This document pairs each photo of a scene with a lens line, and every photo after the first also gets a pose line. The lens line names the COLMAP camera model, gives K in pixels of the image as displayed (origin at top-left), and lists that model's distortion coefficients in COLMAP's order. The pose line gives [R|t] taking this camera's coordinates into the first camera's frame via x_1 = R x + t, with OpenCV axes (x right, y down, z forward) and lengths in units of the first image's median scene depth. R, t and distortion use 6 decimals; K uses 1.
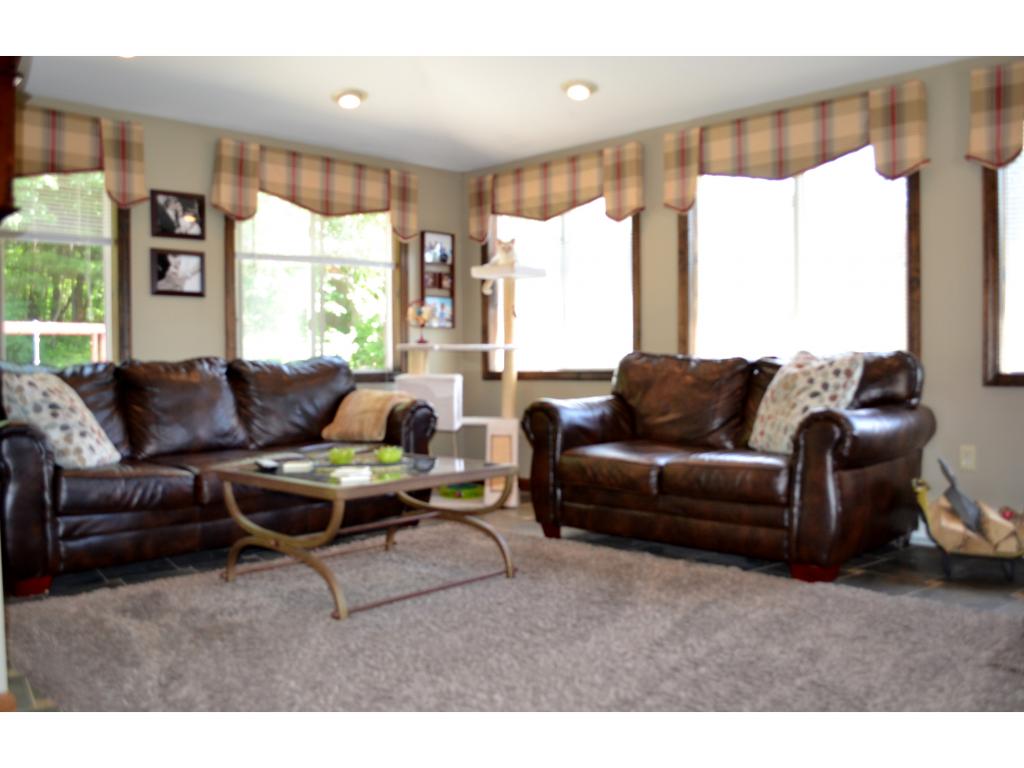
lens RADIAL K [[872.7, 0, 512.0], [0, 872.7, 384.0], [0, 0, 1]] dist [-0.066956, 0.006471]
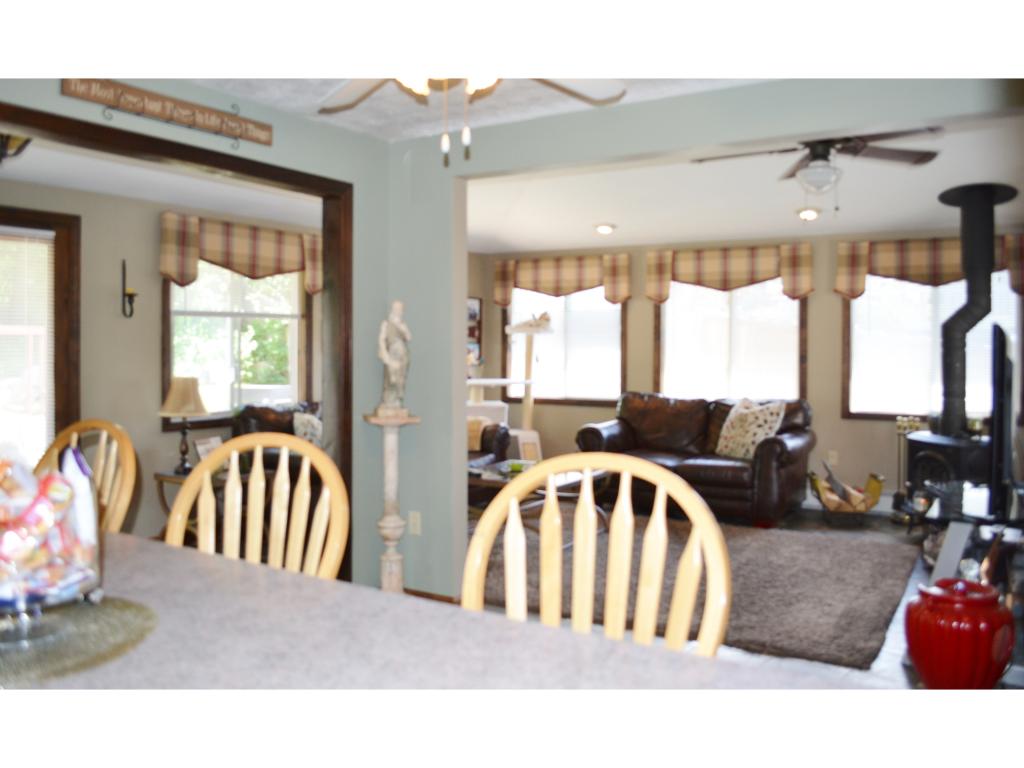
lens RADIAL K [[856.8, 0, 514.9], [0, 856.8, 356.2], [0, 0, 1]] dist [-0.064868, 0.008016]
pose [[0.973553, 0.012239, 0.228131, -0.333397], [-0.010405, 0.999903, -0.009244, -0.067050], [-0.228222, 0.006626, 0.973587, -0.368119]]
